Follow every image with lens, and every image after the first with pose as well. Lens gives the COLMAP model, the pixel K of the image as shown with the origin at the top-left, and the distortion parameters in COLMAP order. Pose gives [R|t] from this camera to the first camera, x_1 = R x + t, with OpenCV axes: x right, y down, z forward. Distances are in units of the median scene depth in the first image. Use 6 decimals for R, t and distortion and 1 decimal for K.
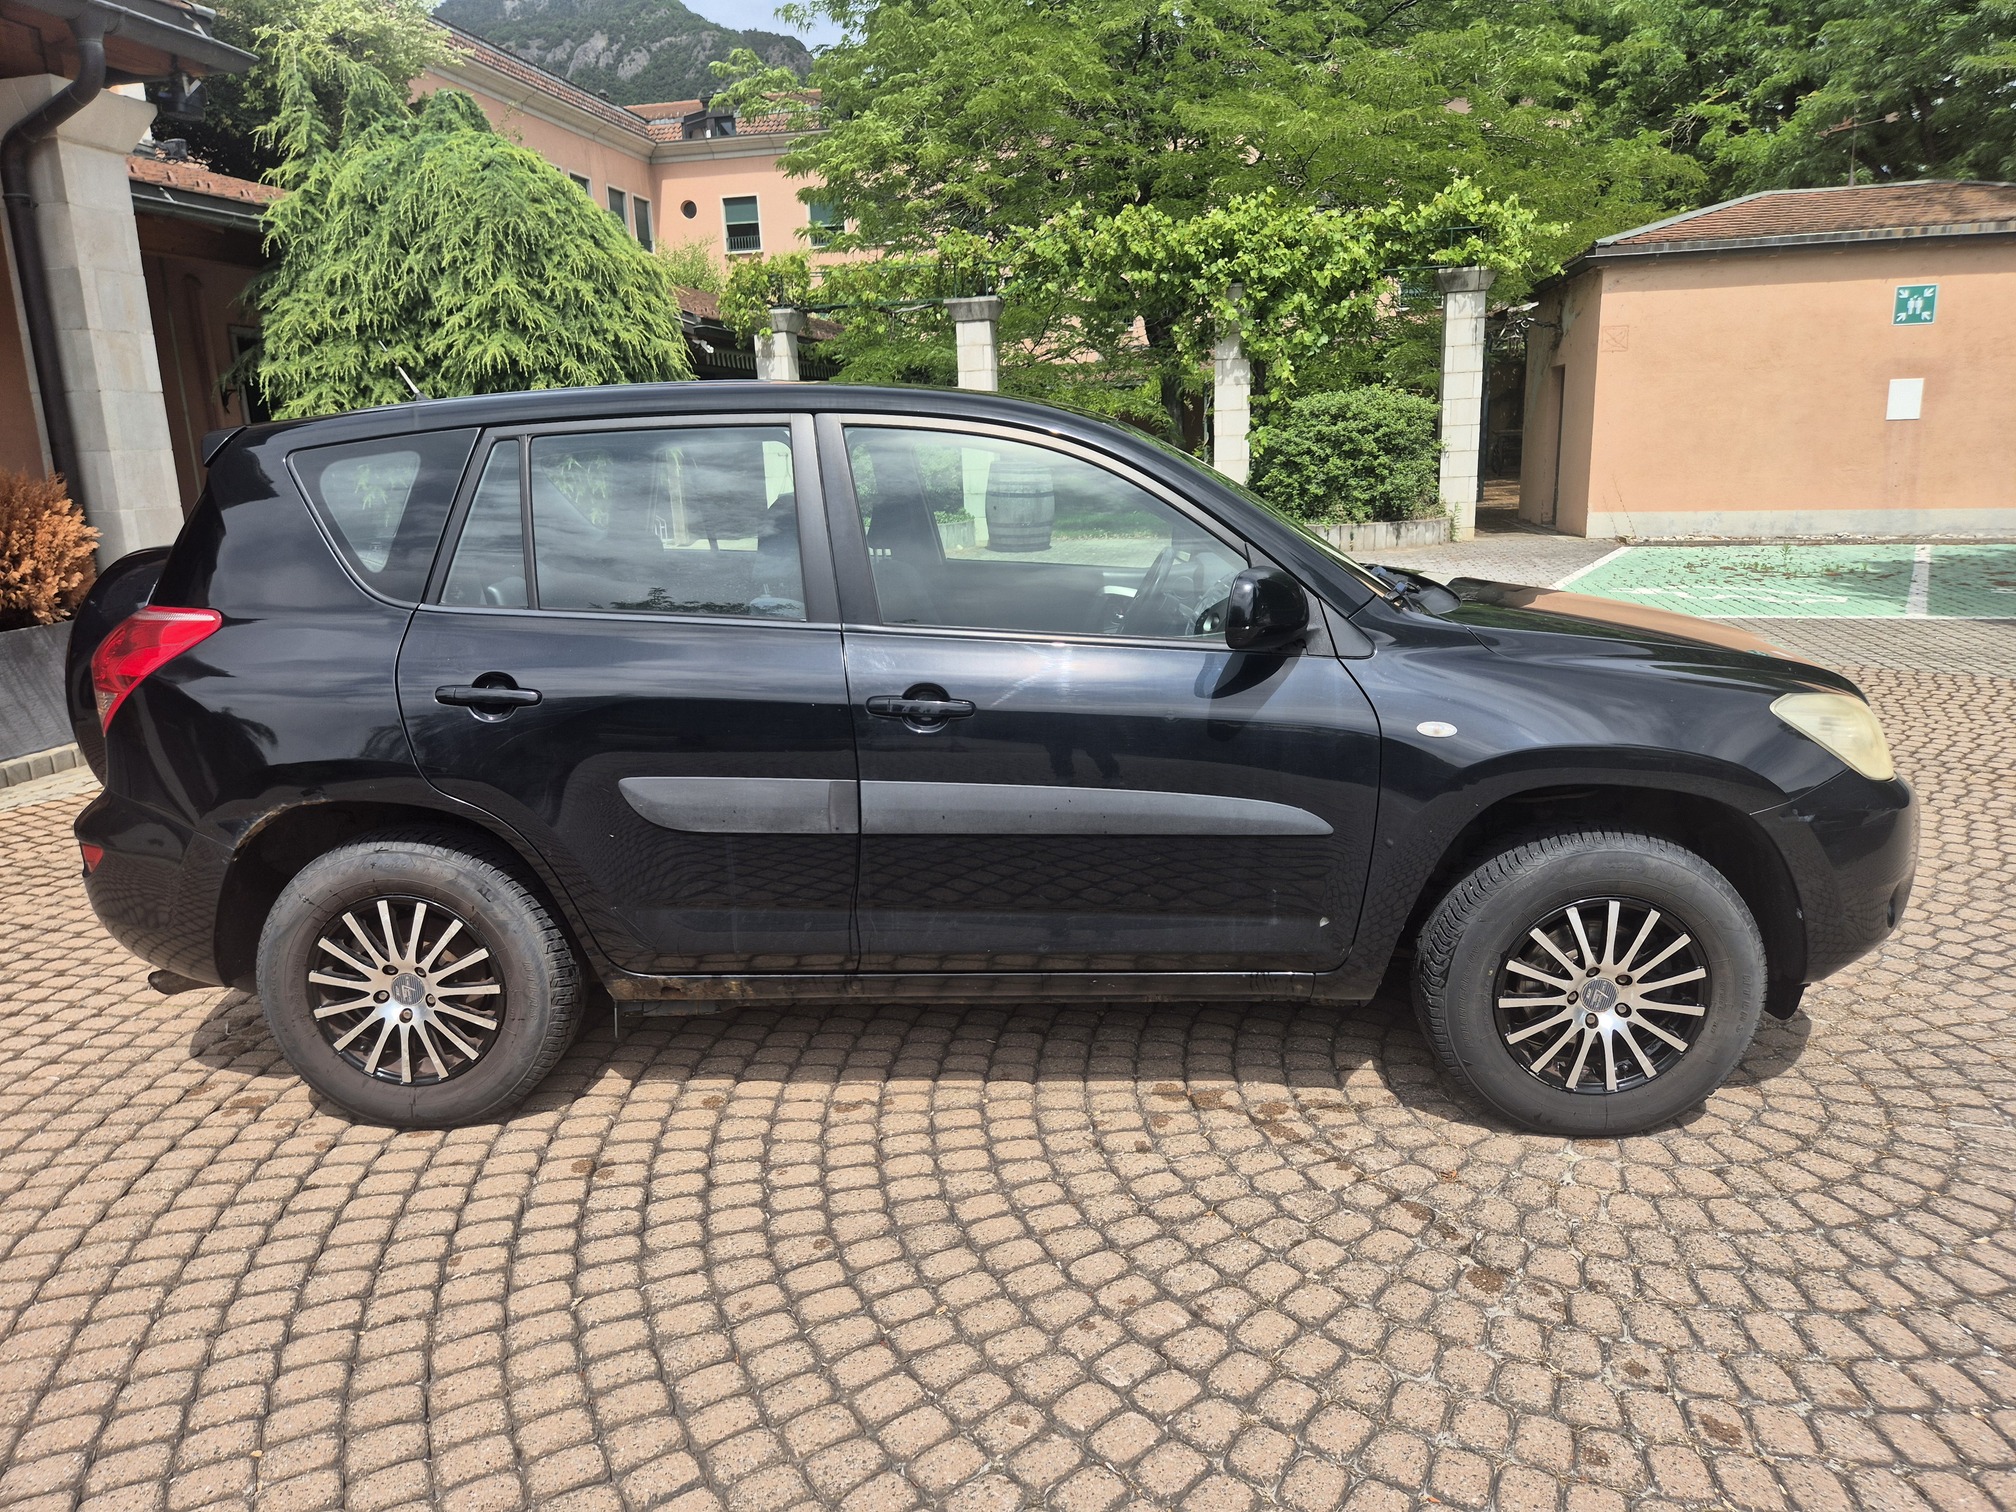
lens RADIAL K [[1348.9, 0, 1019.4], [0, 1348.9, 755.6], [0, 0, 1]] dist [0.055500, -0.050739]
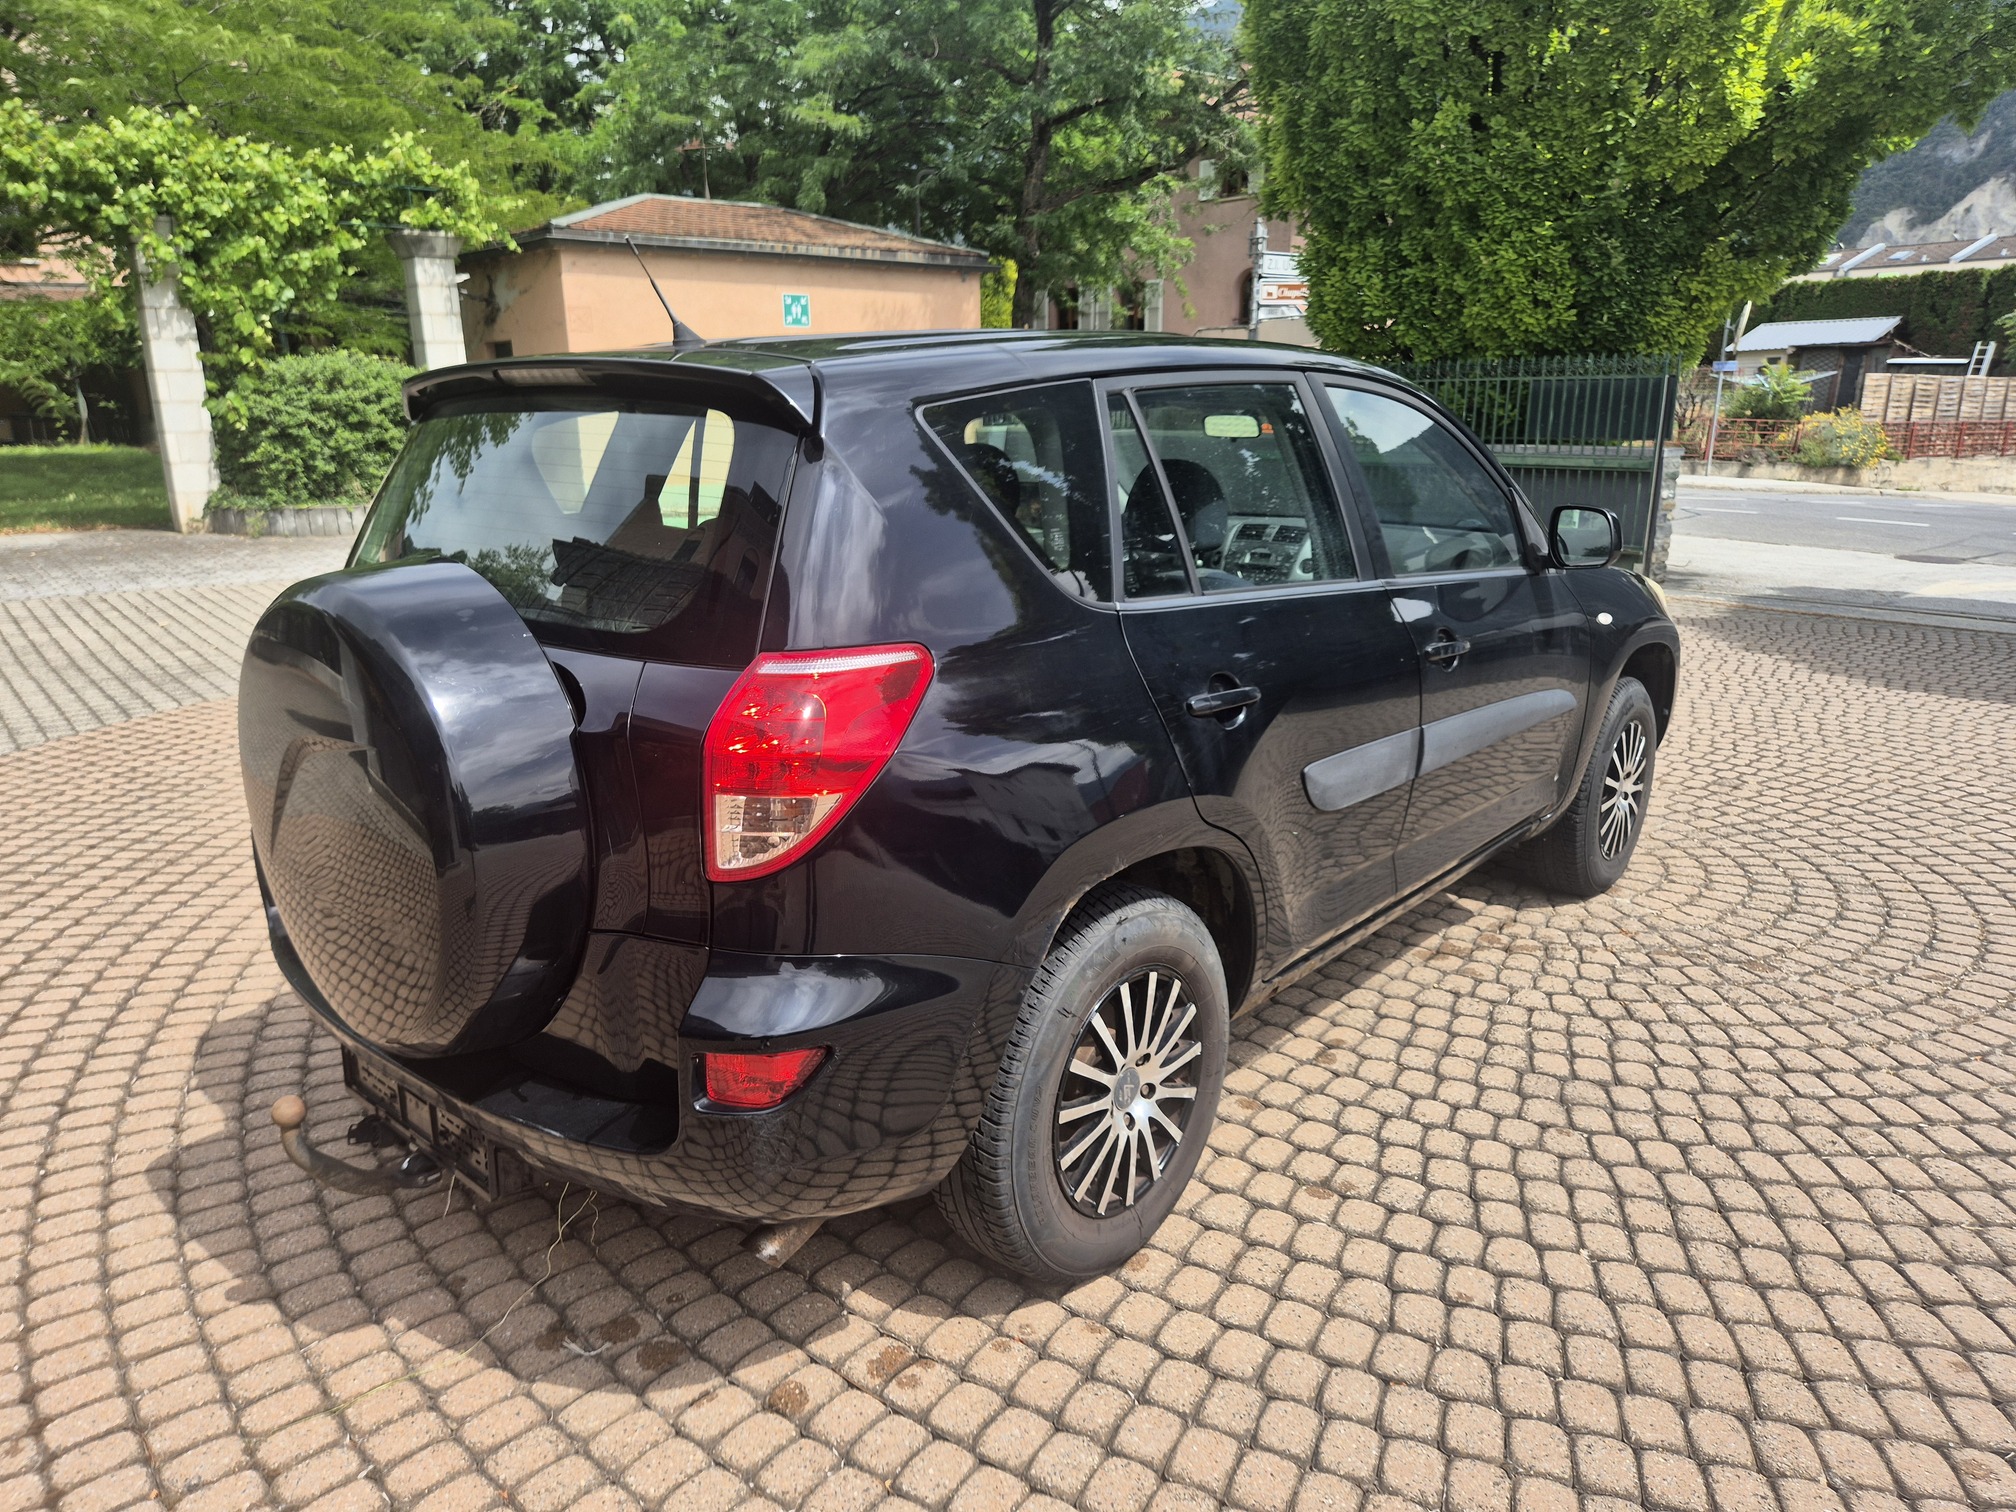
lens RADIAL K [[1348.9, 0, 1010.5], [0, 1348.9, 747.5], [0, 0, 1]] dist [0.055500, -0.050739]
pose [[0.624430, -0.173828, 0.761492, -1.022180], [0.166751, 0.982113, 0.087452, -0.099861], [-0.763073, 0.072372, 0.642247, 0.514117]]
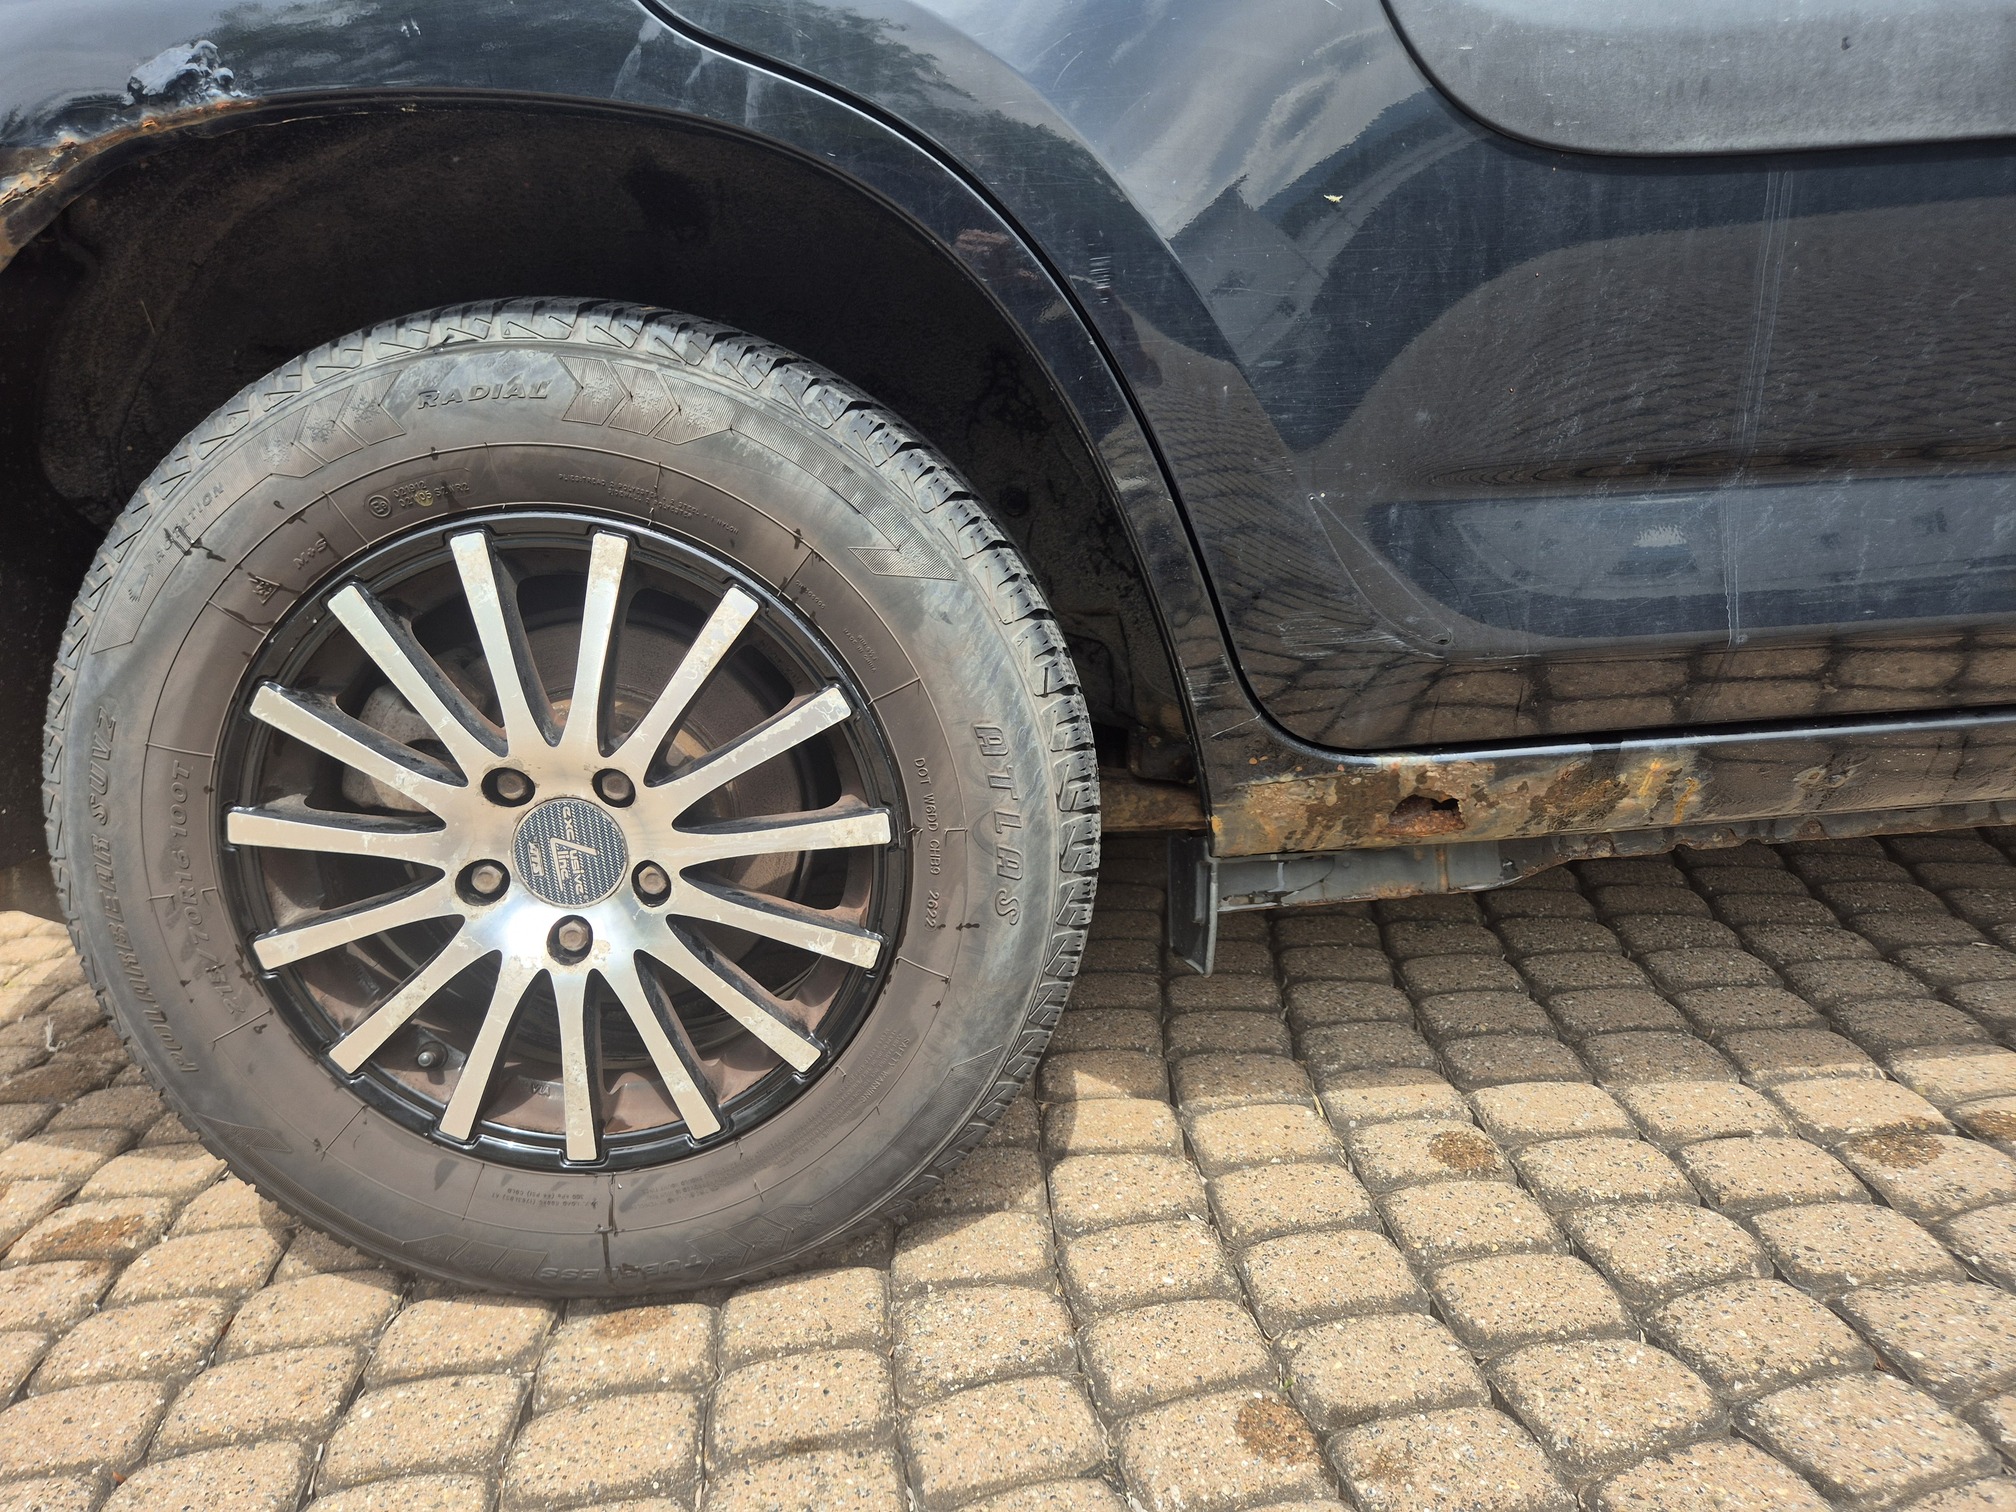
lens RADIAL K [[1348.9, 0, 1001.0], [0, 1348.9, 767.0], [0, 0, 1]] dist [0.055500, -0.050739]
pose [[0.997602, -0.062631, 0.029471, -0.350248], [0.061810, 0.997696, 0.027984, 0.145515], [-0.031156, -0.026095, 0.999174, 0.678101]]
